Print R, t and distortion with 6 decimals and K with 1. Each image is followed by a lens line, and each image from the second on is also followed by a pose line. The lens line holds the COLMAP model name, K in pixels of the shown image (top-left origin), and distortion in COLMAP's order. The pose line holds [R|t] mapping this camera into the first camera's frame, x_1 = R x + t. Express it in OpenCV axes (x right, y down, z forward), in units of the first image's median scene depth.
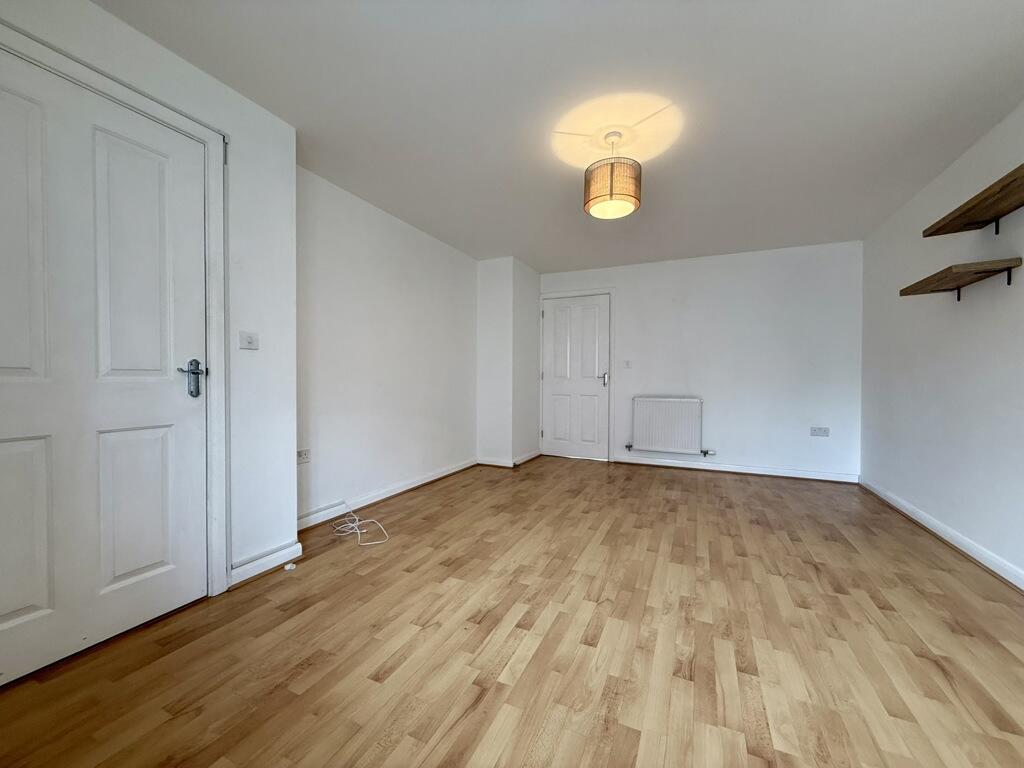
lens RADIAL K [[411.5, 0, 511.4], [0, 411.5, 384.4], [0, 0, 1]] dist [0.000536, 0.000205]
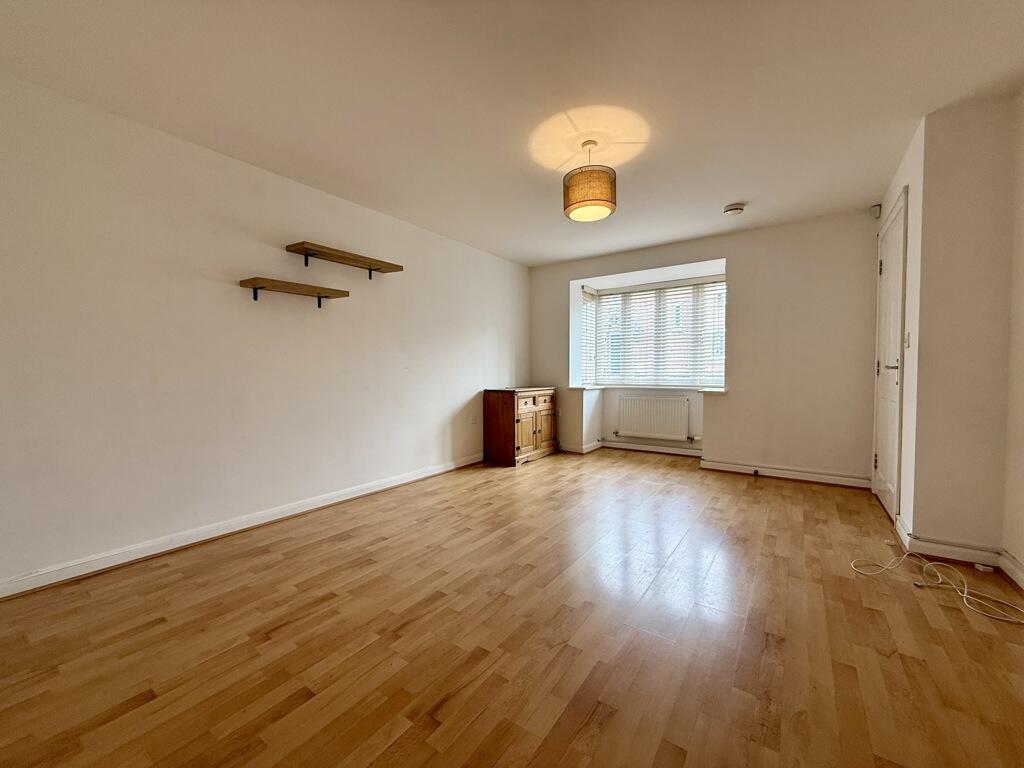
lens RADIAL K [[411.5, 0, 511.6], [0, 411.5, 383.6], [0, 0, 1]] dist [0.000536, 0.000205]
pose [[-0.983906, -0.005511, 0.178601, 0.243955], [0.002956, 0.998886, 0.047104, -0.034483], [-0.178661, 0.046874, -0.982793, 2.063161]]
